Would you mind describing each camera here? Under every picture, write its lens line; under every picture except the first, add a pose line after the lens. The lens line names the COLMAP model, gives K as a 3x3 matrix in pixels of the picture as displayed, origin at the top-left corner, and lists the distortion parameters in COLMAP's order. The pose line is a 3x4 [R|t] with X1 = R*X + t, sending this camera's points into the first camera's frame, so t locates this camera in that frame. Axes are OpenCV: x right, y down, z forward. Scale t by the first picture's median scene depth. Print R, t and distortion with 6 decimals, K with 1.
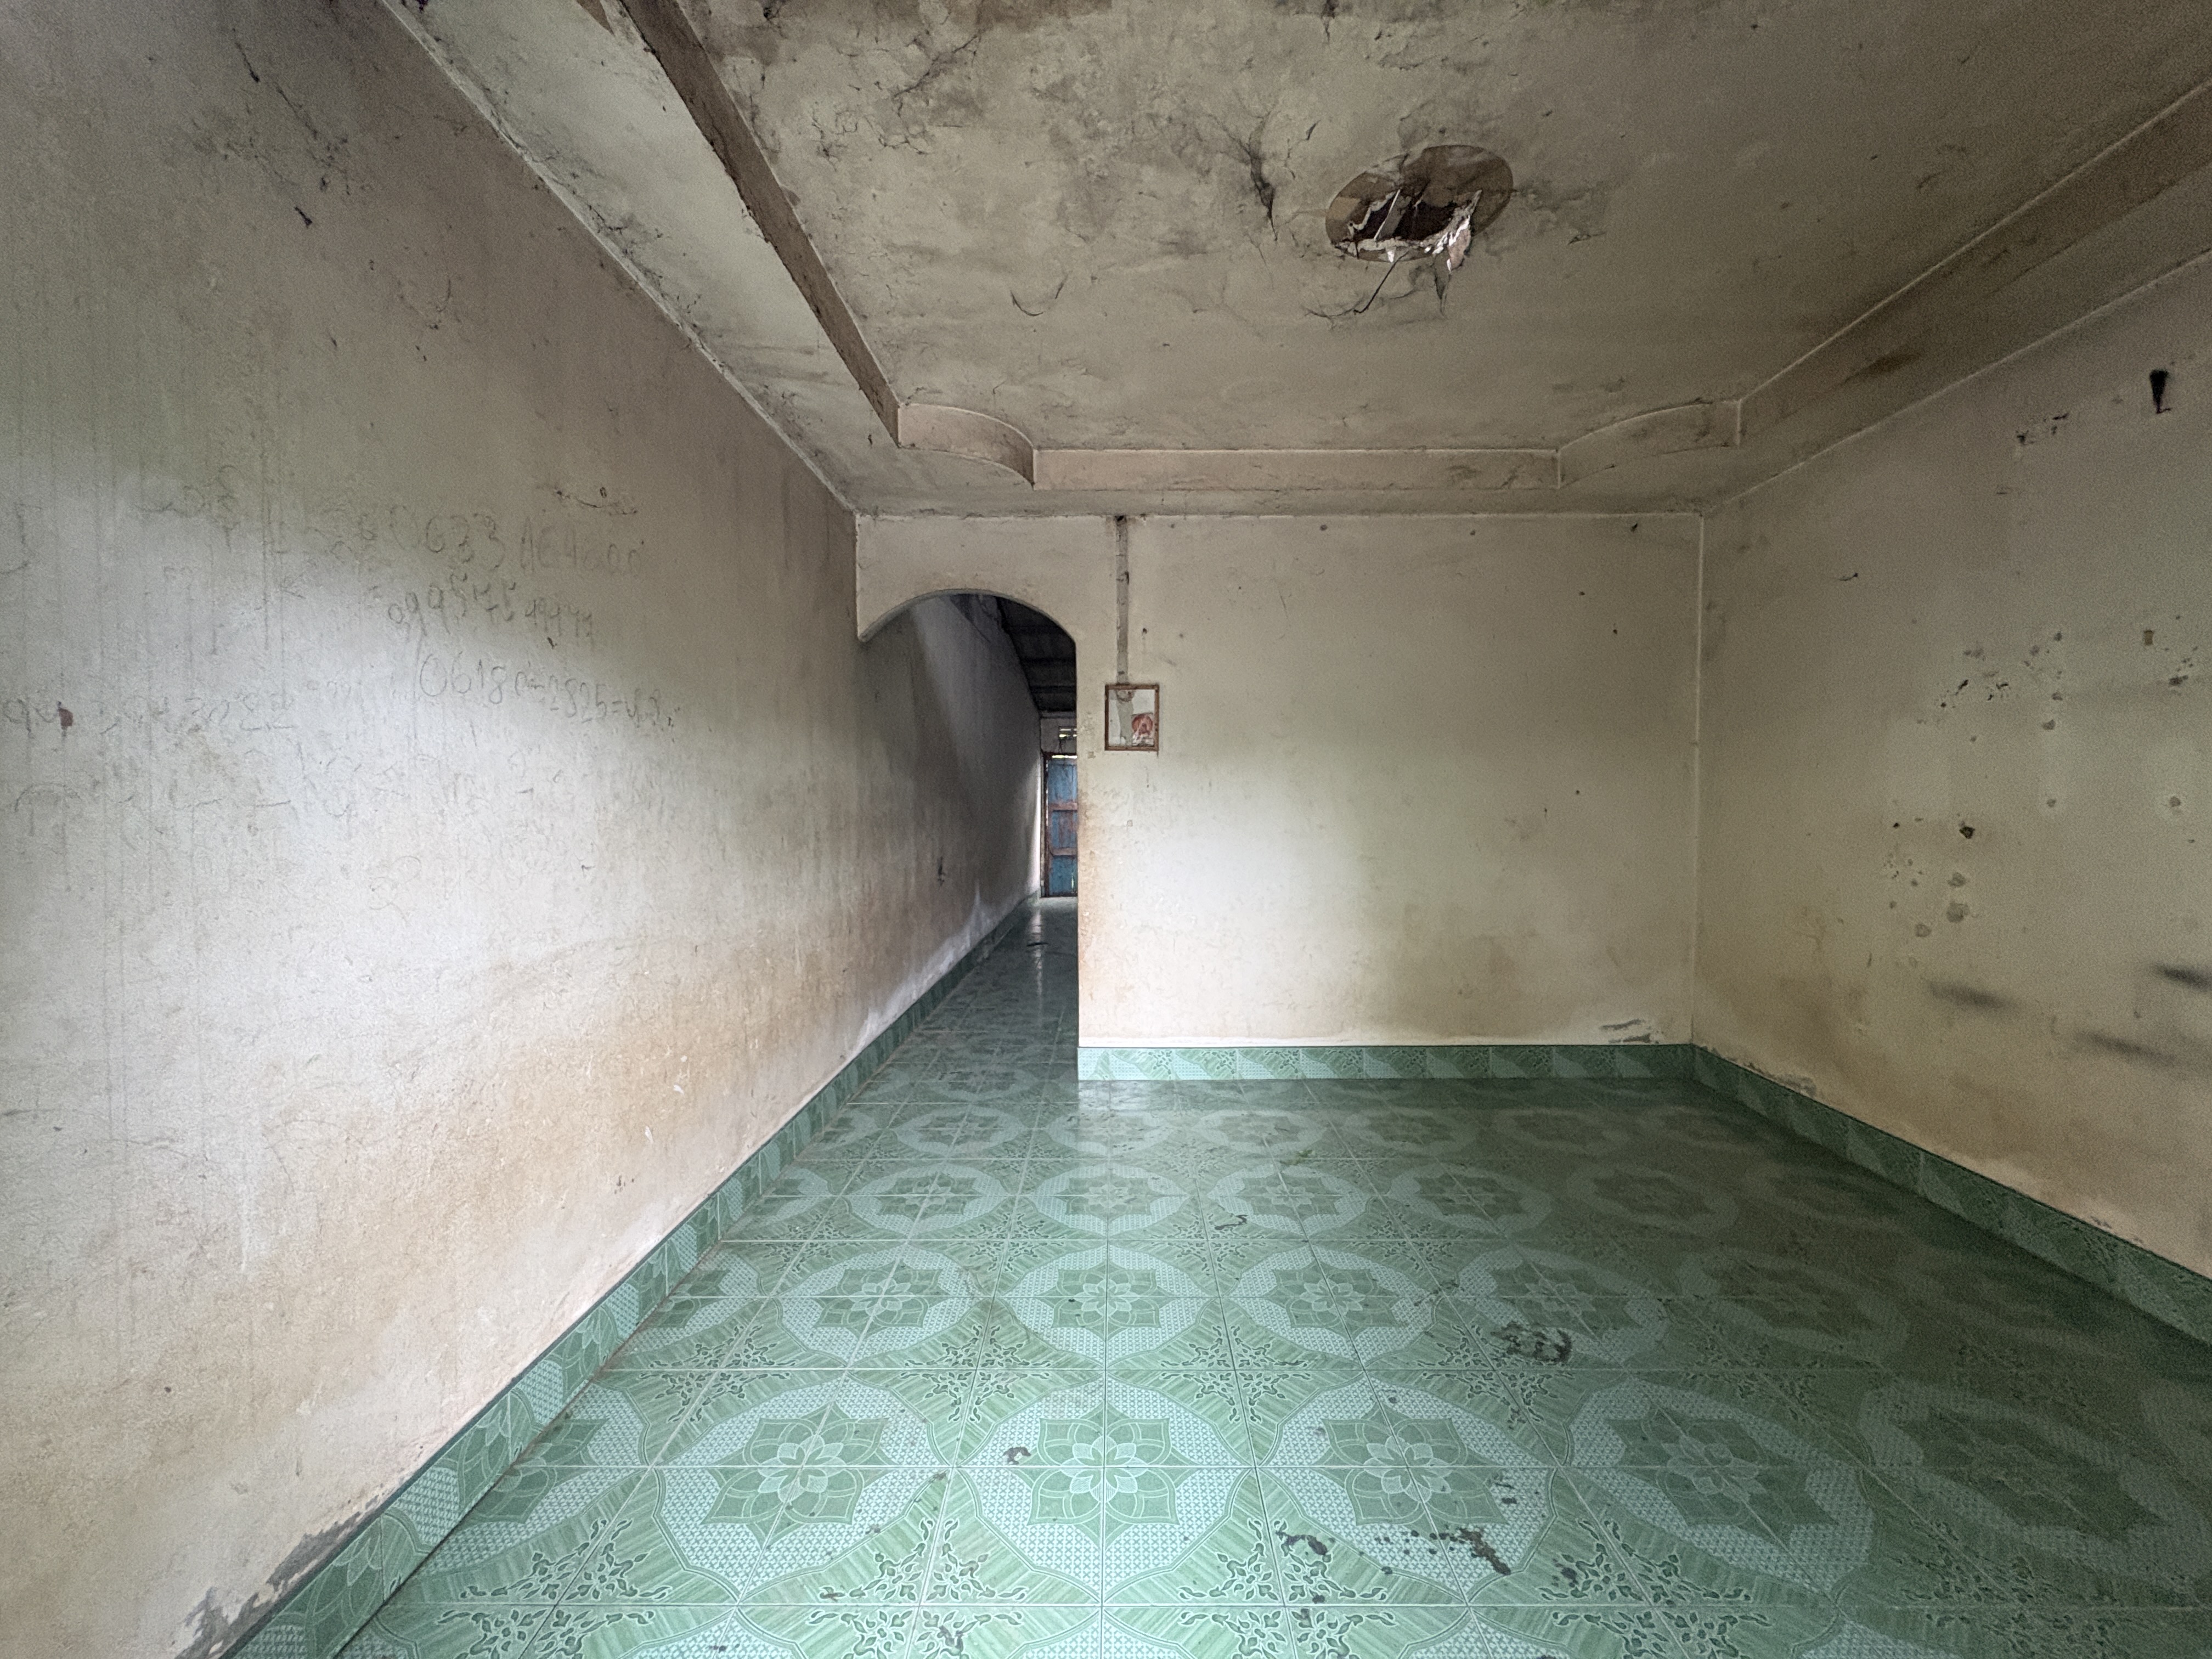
lens RADIAL K [[883.1, 0, 1106.1], [0, 883.1, 825.8], [0, 0, 1]] dist [-0.000006, -0.000405]
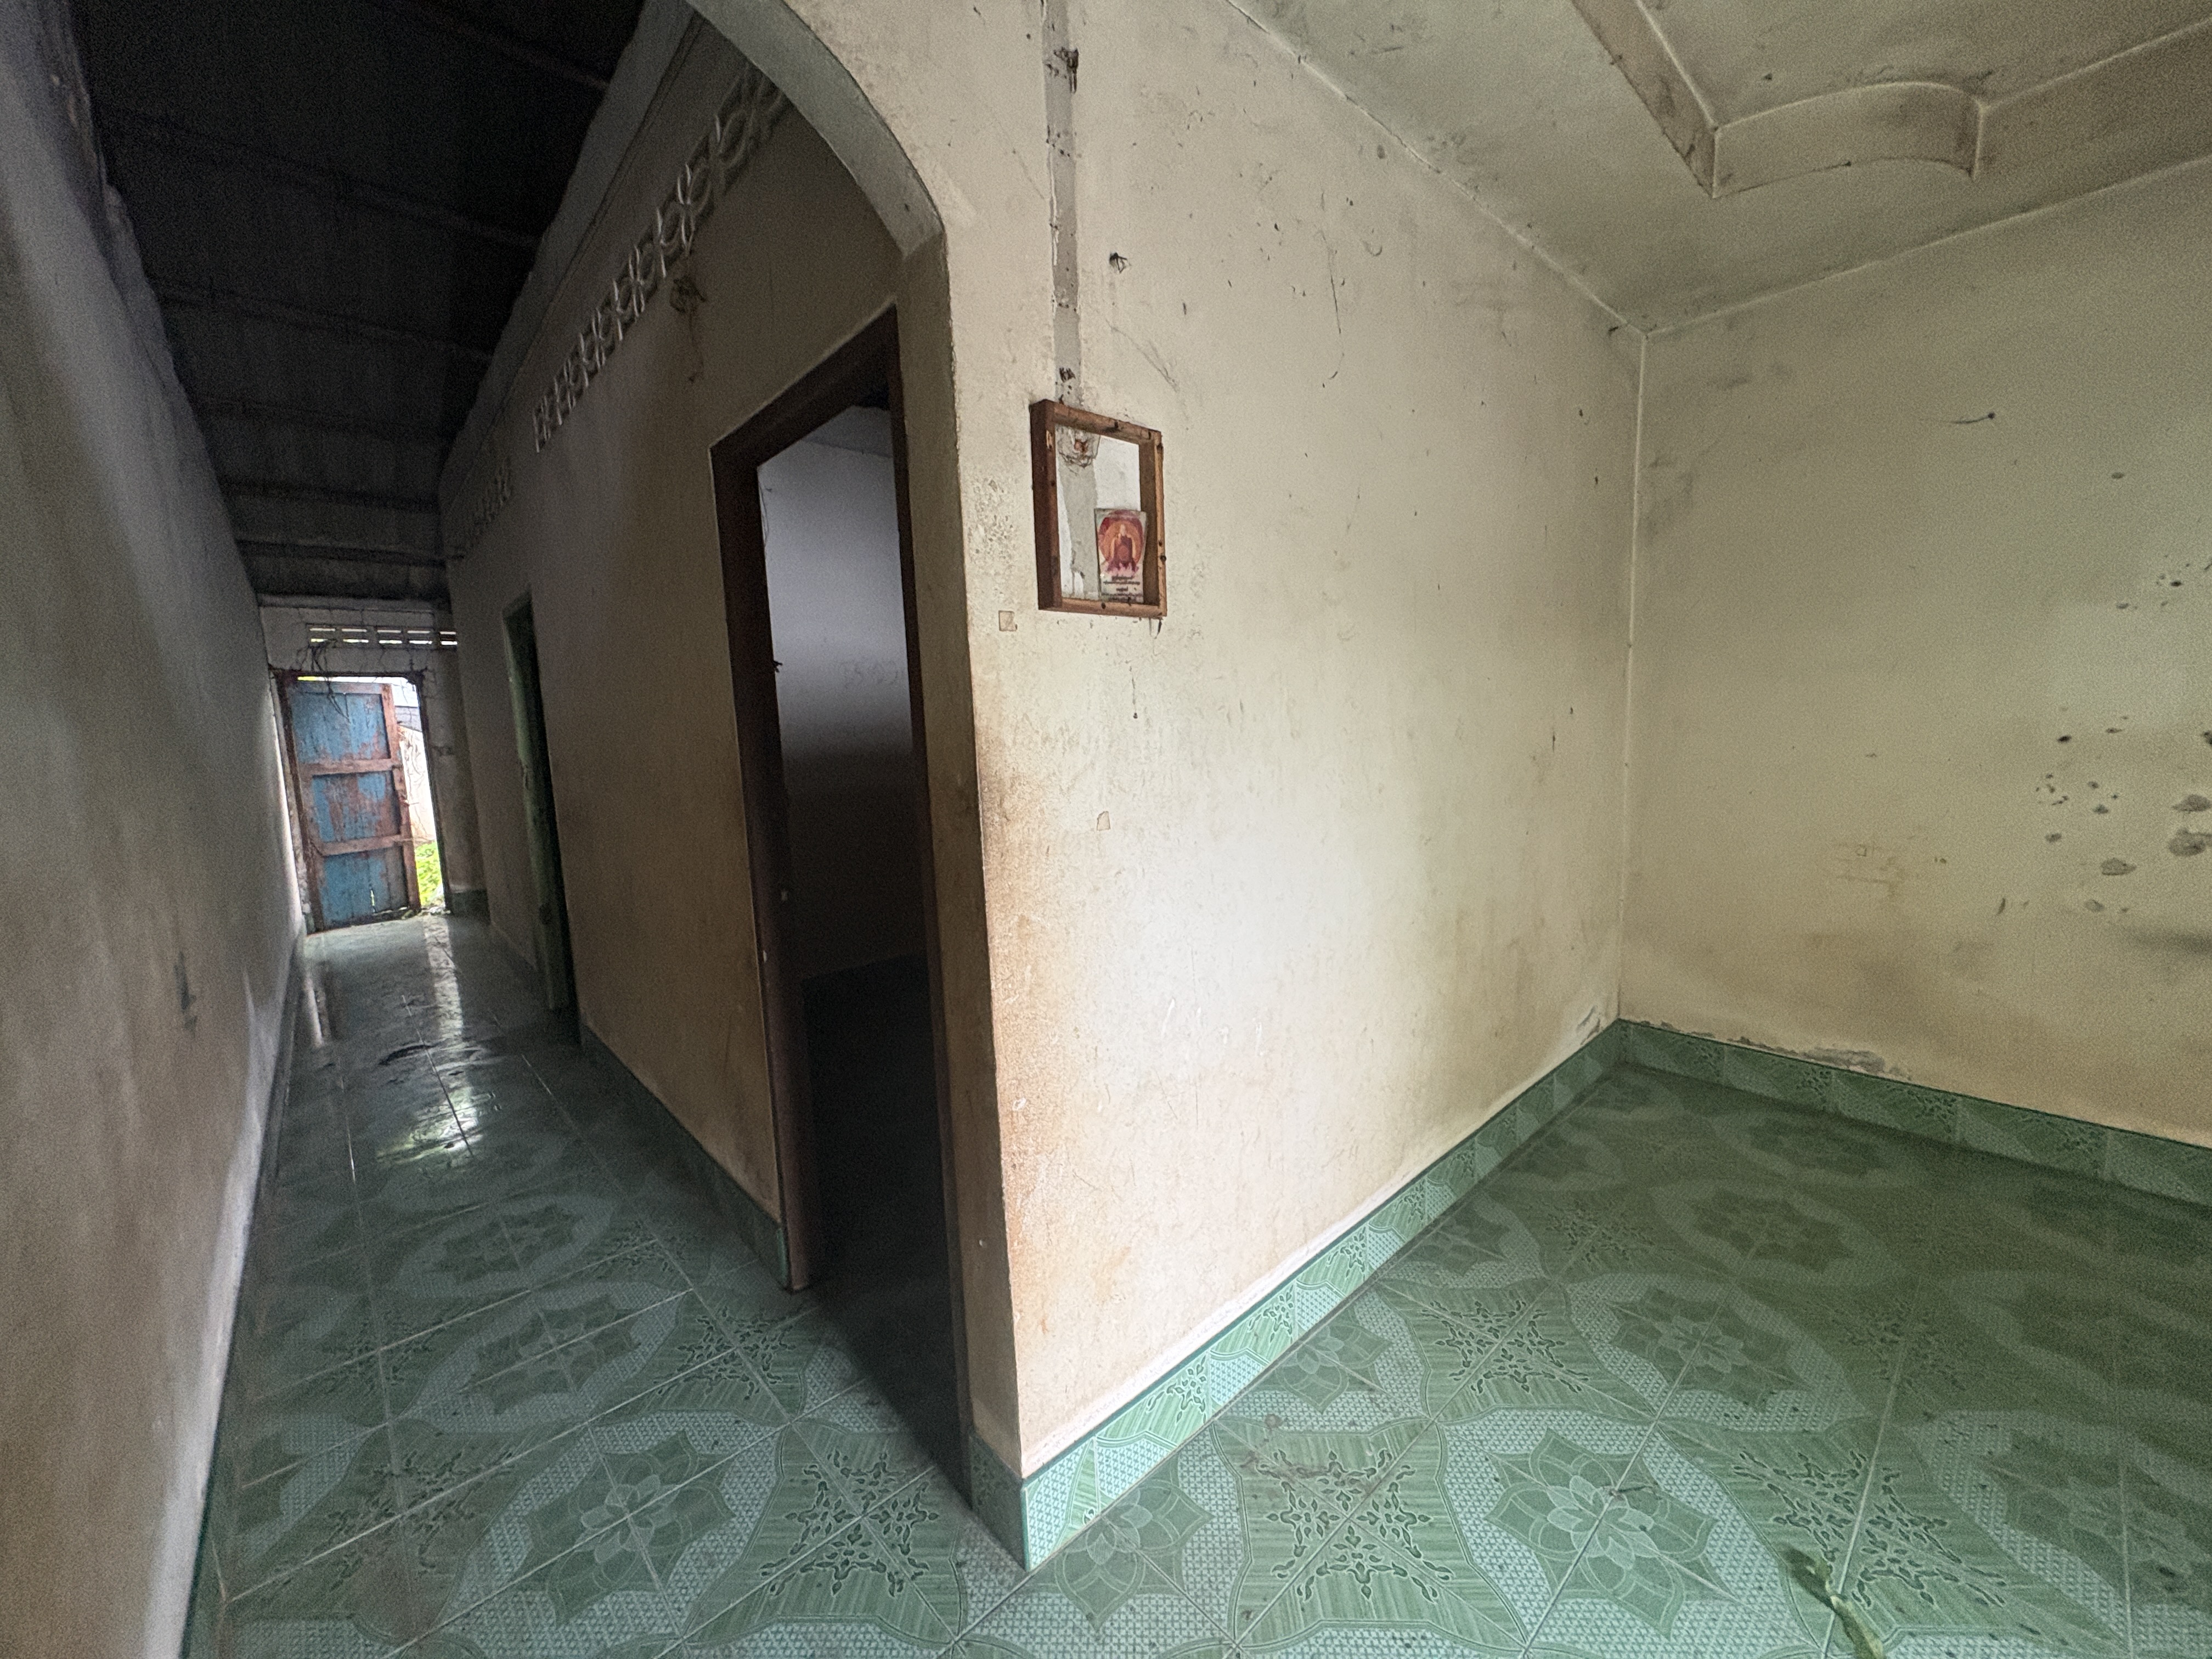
lens RADIAL K [[883.1, 0, 1106.1], [0, 883.1, 825.8], [0, 0, 1]] dist [-0.000006, -0.000405]
pose [[0.731329, -0.106803, 0.673611, -0.213981], [0.055954, 0.993729, 0.096810, -0.035849], [-0.679726, -0.033109, 0.732718, 0.742078]]
